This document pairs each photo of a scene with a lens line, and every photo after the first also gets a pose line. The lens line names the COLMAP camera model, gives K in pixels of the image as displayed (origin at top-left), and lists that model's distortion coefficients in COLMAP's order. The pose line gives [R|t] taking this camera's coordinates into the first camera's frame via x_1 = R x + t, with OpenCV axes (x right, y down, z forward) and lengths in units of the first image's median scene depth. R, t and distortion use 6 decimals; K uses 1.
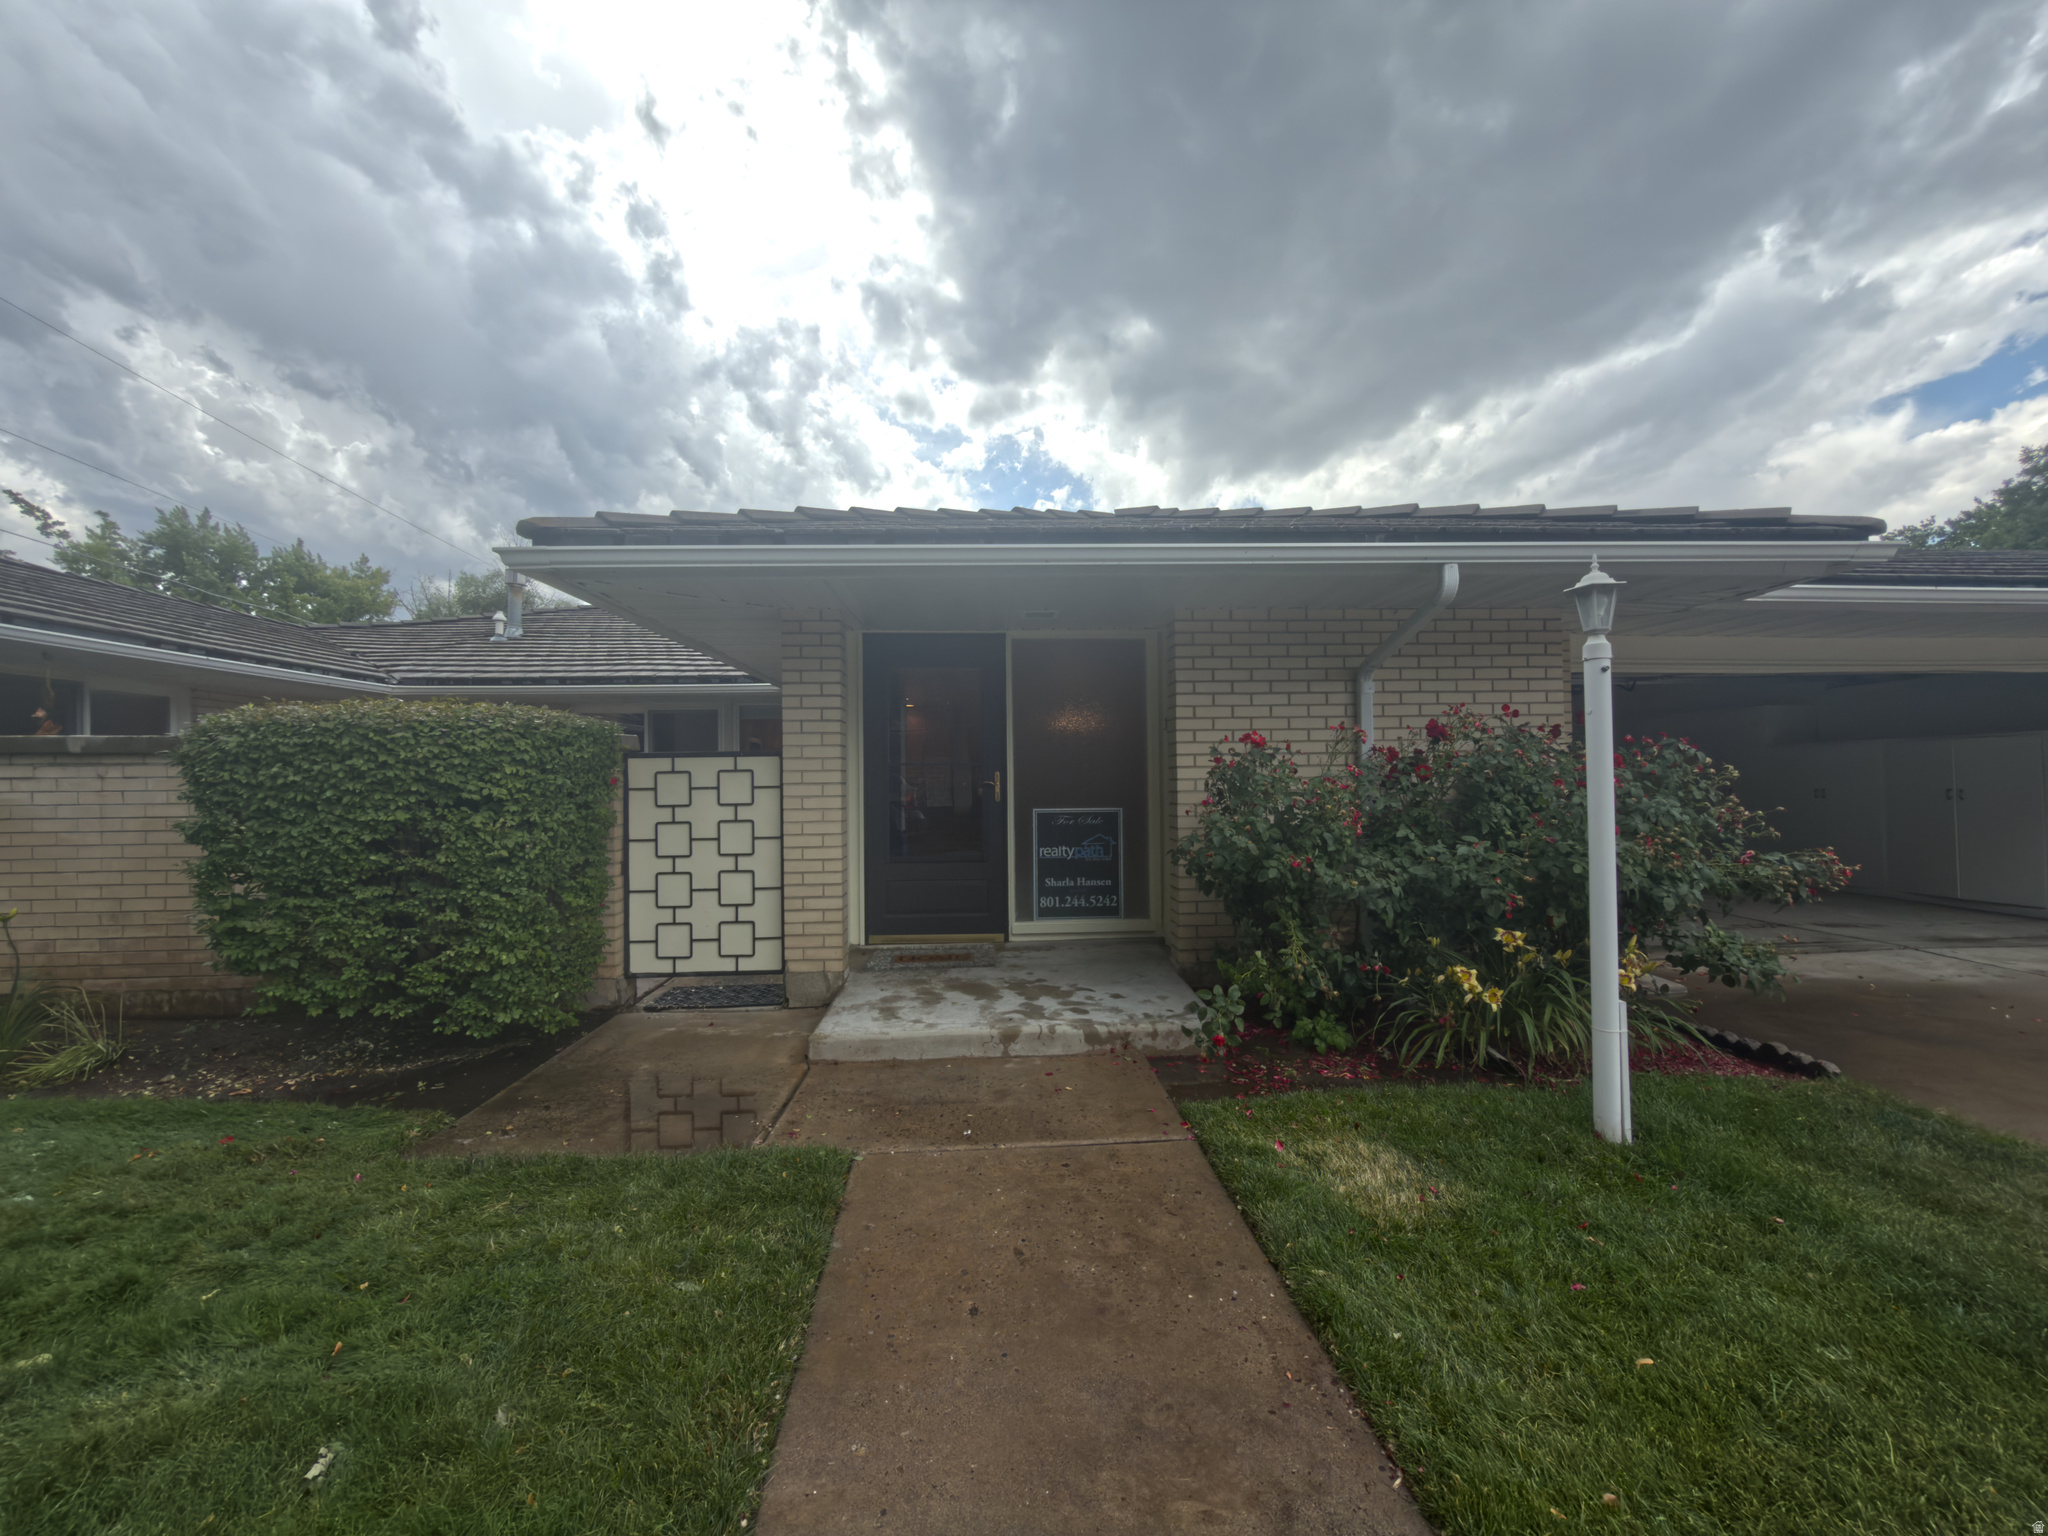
lens RADIAL K [[816.9, 0, 1026.1], [0, 816.9, 769.2], [0, 0, 1]] dist [0.000238, 0.000154]
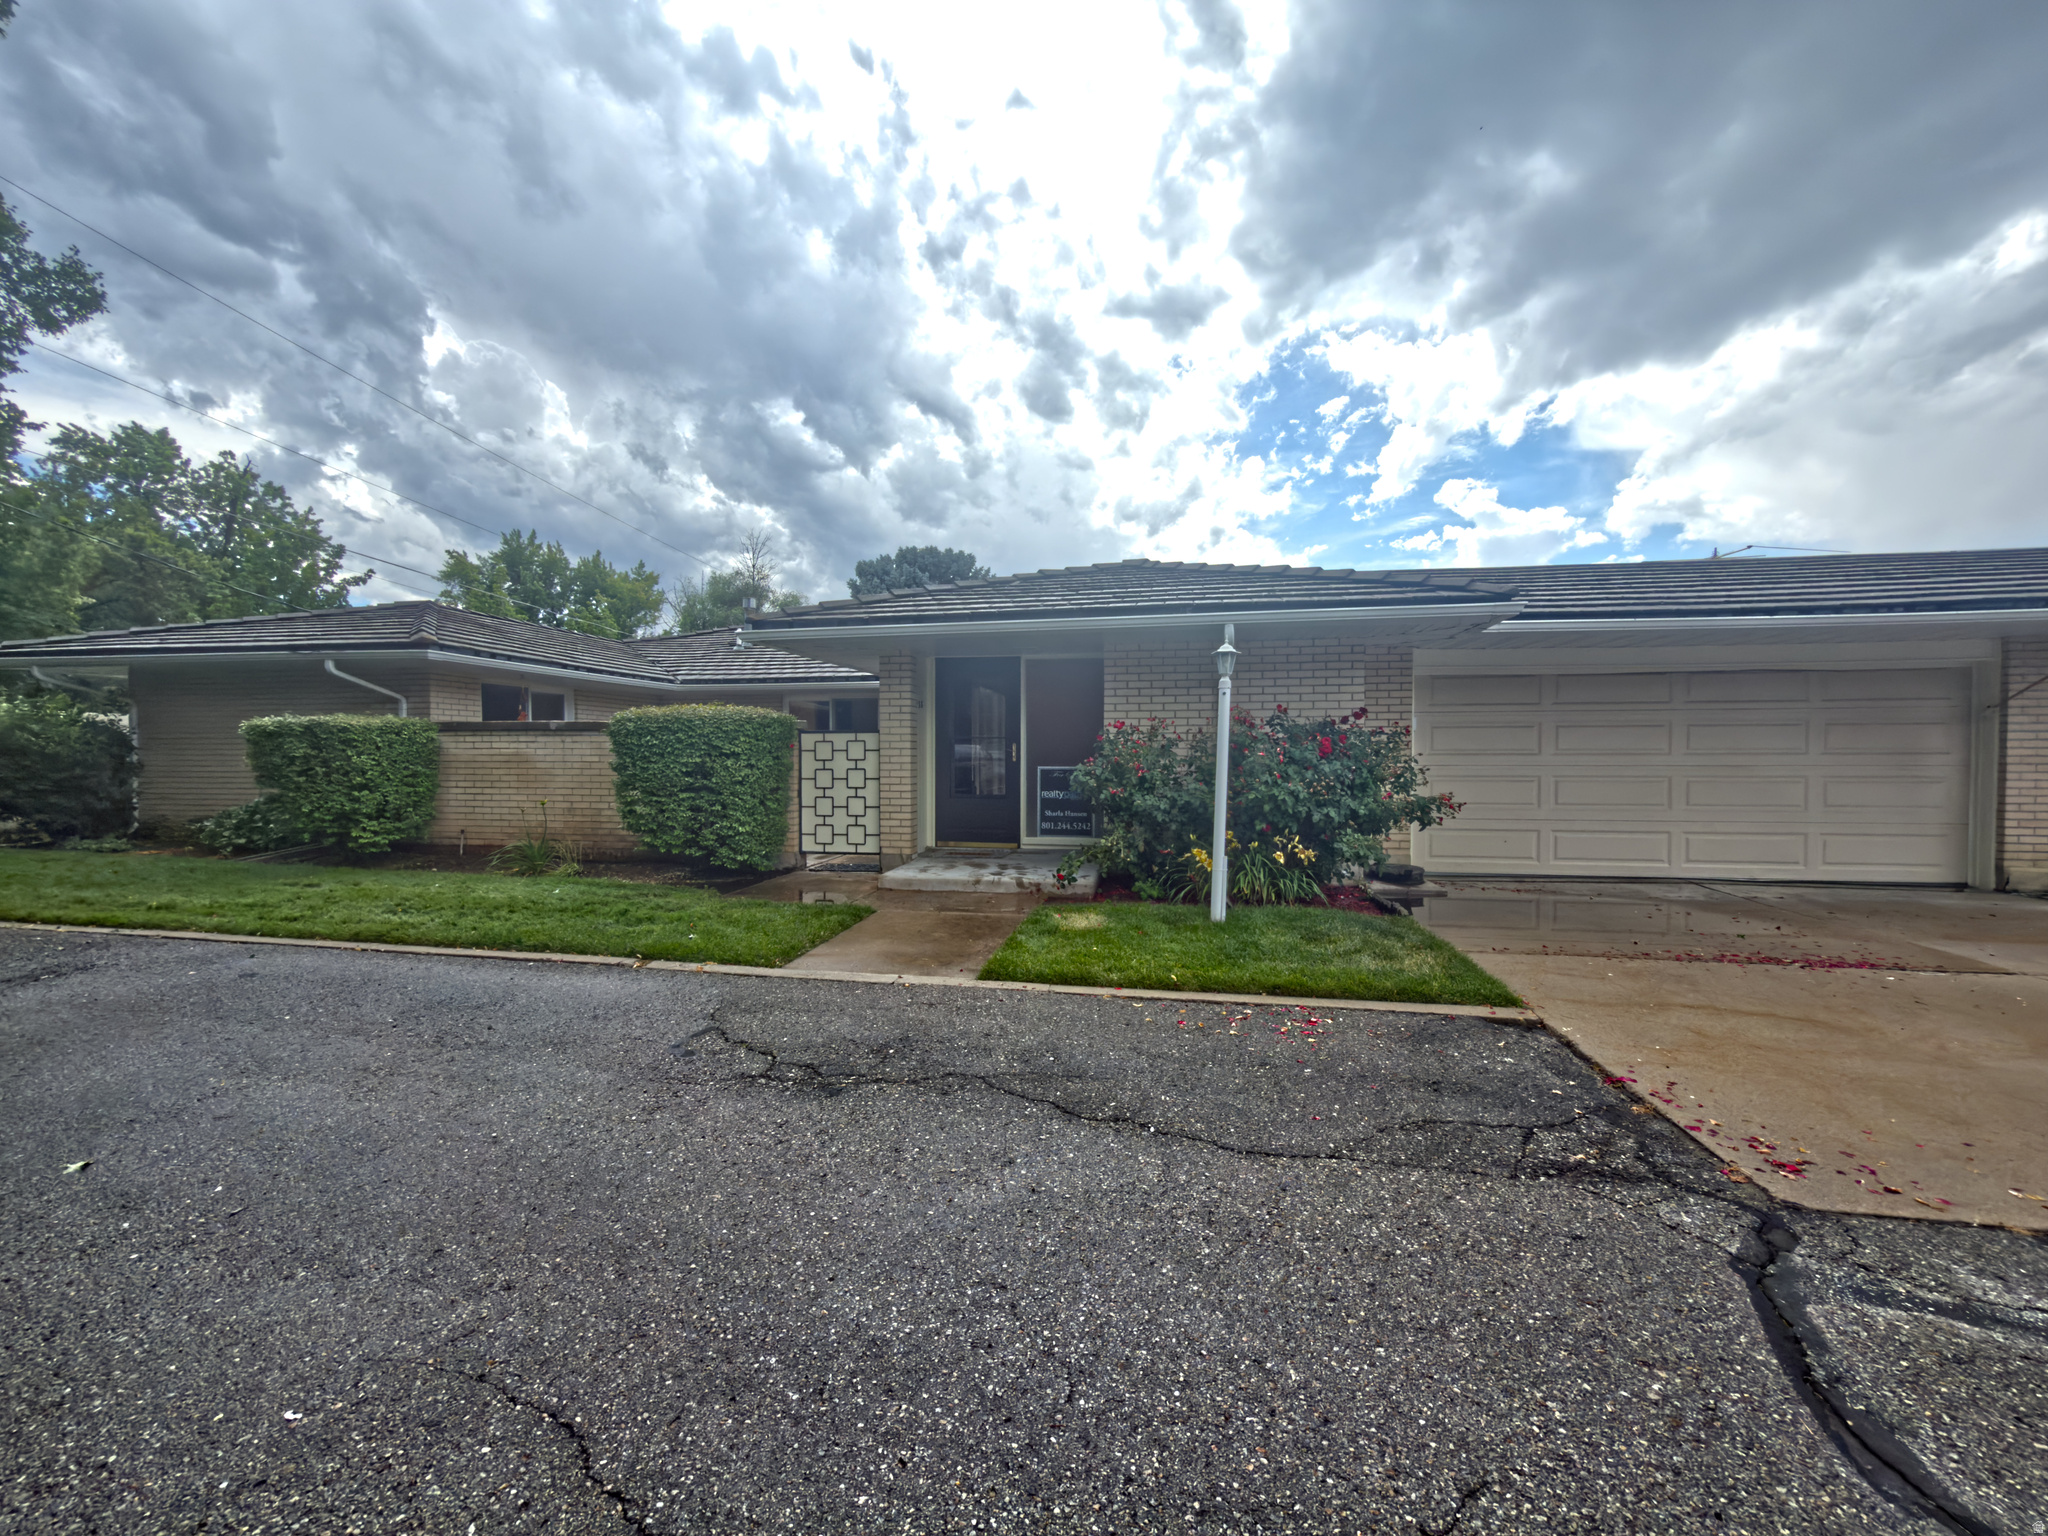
lens RADIAL K [[816.5, 0, 1024.0], [0, 816.5, 768.0], [0, 0, 1]] dist [0.001237, -0.000441]
pose [[0.971615, 0.016256, -0.236009, 0.424522], [-0.008917, 0.999444, 0.032134, 0.000645], [0.236400, -0.029117, 0.971219, -0.650331]]
